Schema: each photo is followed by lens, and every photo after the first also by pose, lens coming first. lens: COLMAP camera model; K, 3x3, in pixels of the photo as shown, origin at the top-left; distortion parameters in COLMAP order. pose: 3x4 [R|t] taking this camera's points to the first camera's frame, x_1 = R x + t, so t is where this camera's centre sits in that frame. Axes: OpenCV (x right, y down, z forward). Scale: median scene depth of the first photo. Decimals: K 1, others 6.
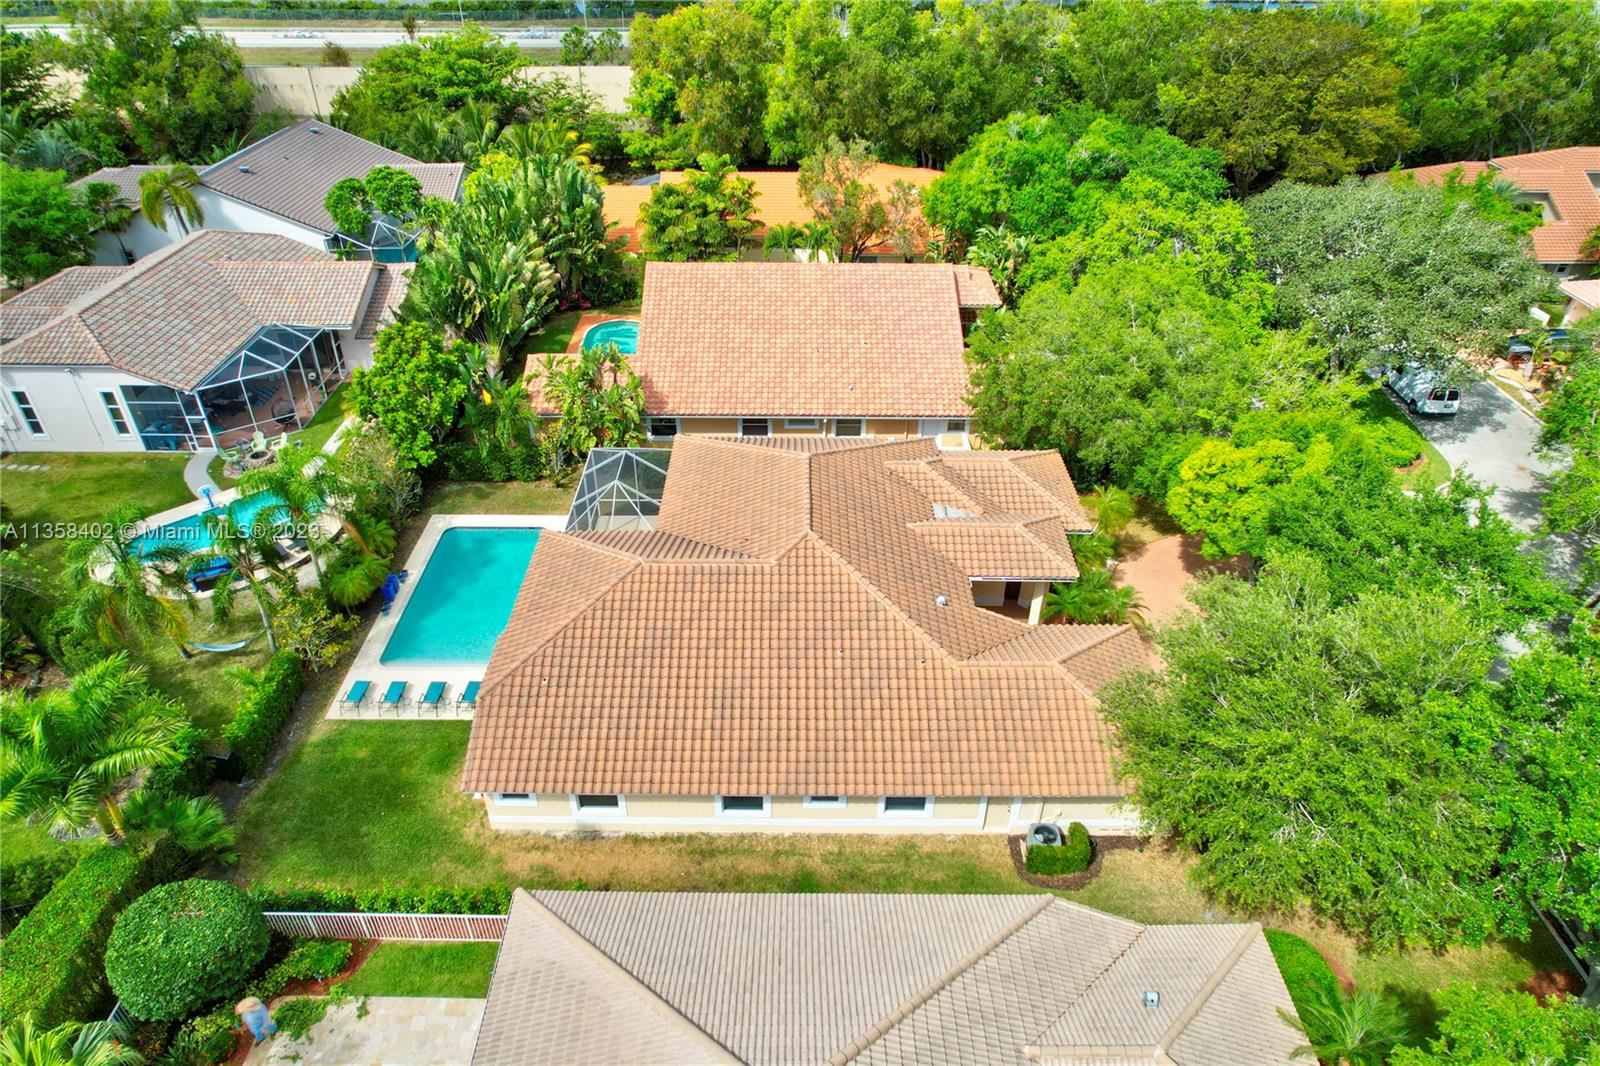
lens RADIAL K [[1015.7, 0, 800.0], [0, 1015.7, 533.0], [0, 0, 1]] dist [-0.097291, 0.081946]
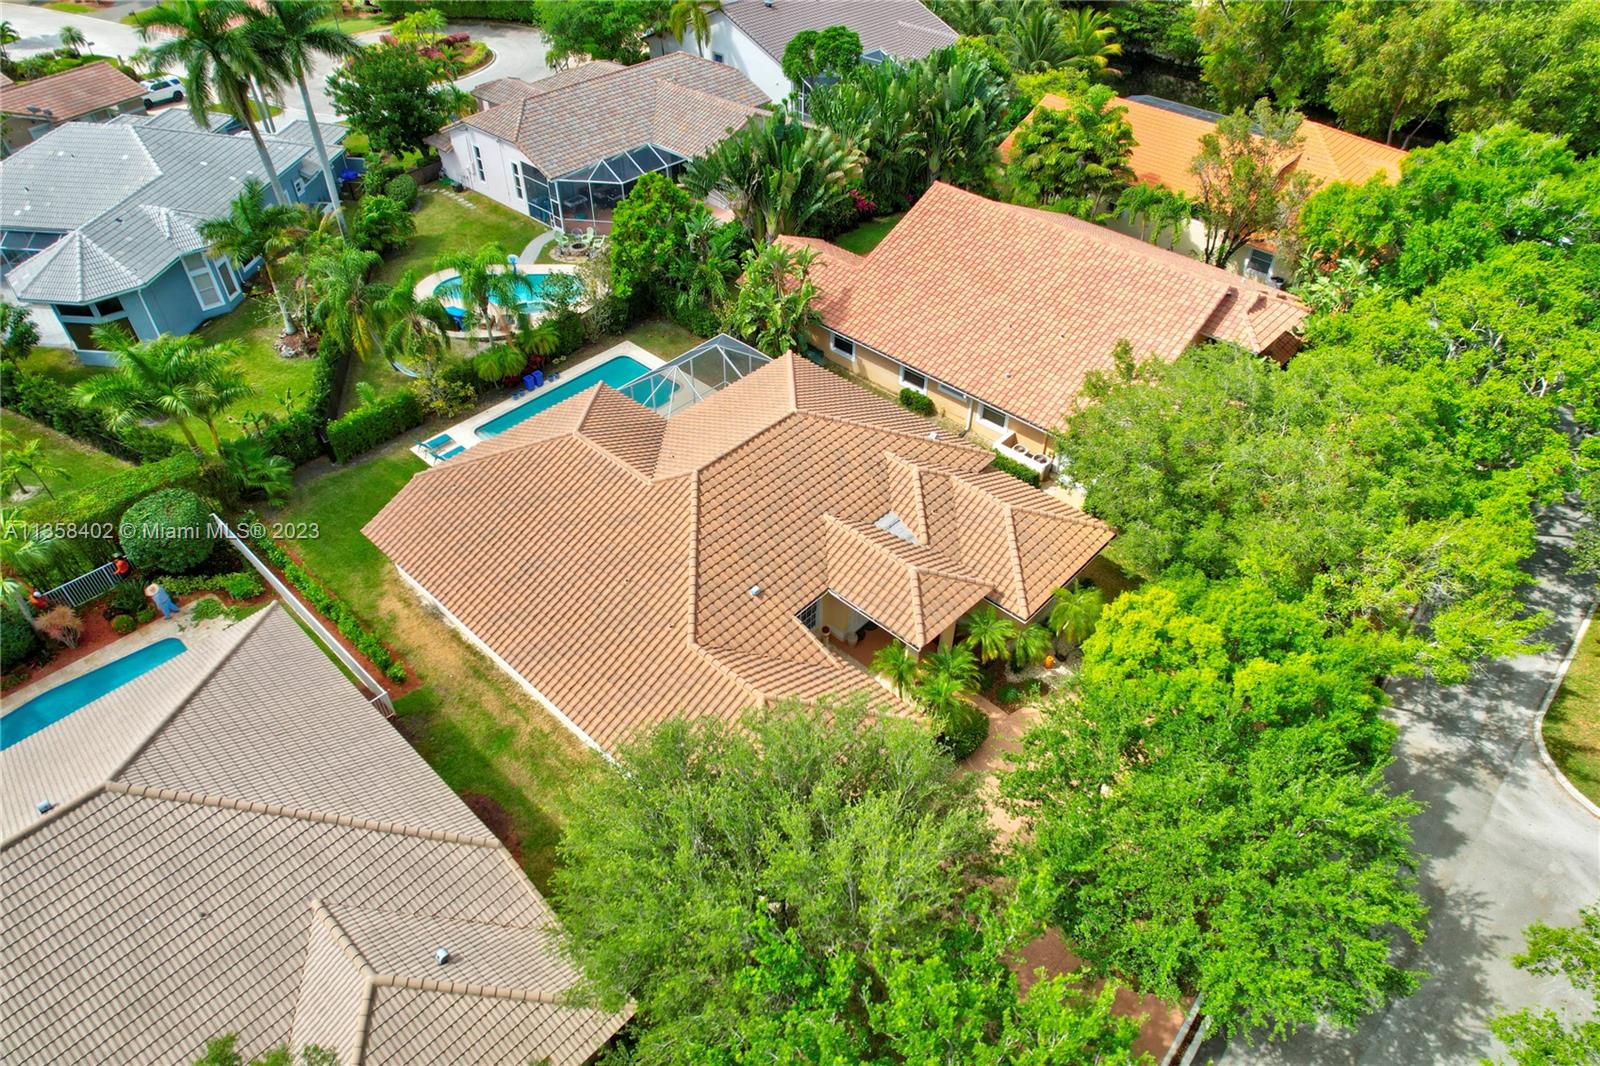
lens RADIAL K [[1015.7, 0, 800.0], [0, 1015.7, 533.0], [0, 0, 1]] dist [-0.097291, 0.081946]
pose [[0.730437, 0.449984, -0.513786, 0.454711], [-0.381472, 0.892790, 0.239594, -0.165383], [0.566517, 0.020986, 0.823783, 0.145792]]
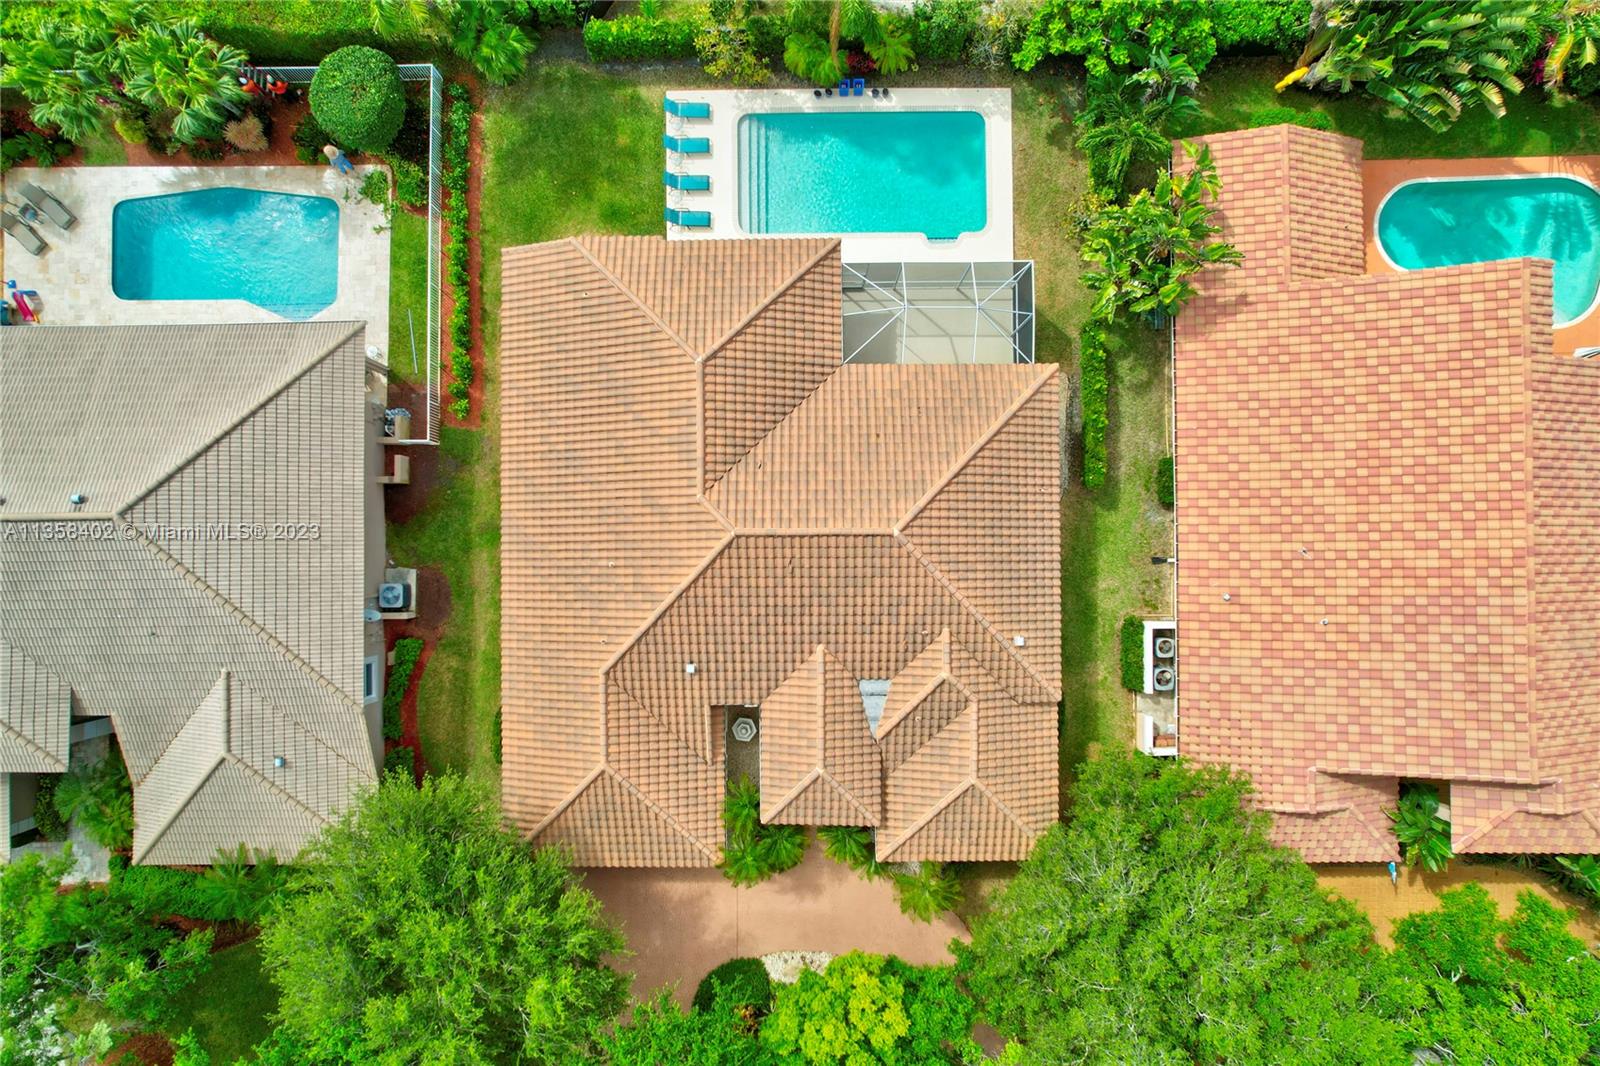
lens RADIAL K [[1015.7, 0, 800.0], [0, 1015.7, 533.0], [0, 0, 1]] dist [-0.097291, 0.081946]
pose [[0.004995, 0.999589, -0.028231, 0.024661], [-0.559277, 0.026196, 0.828567, -0.563676], [0.828966, 0.011650, 0.559178, 0.373718]]
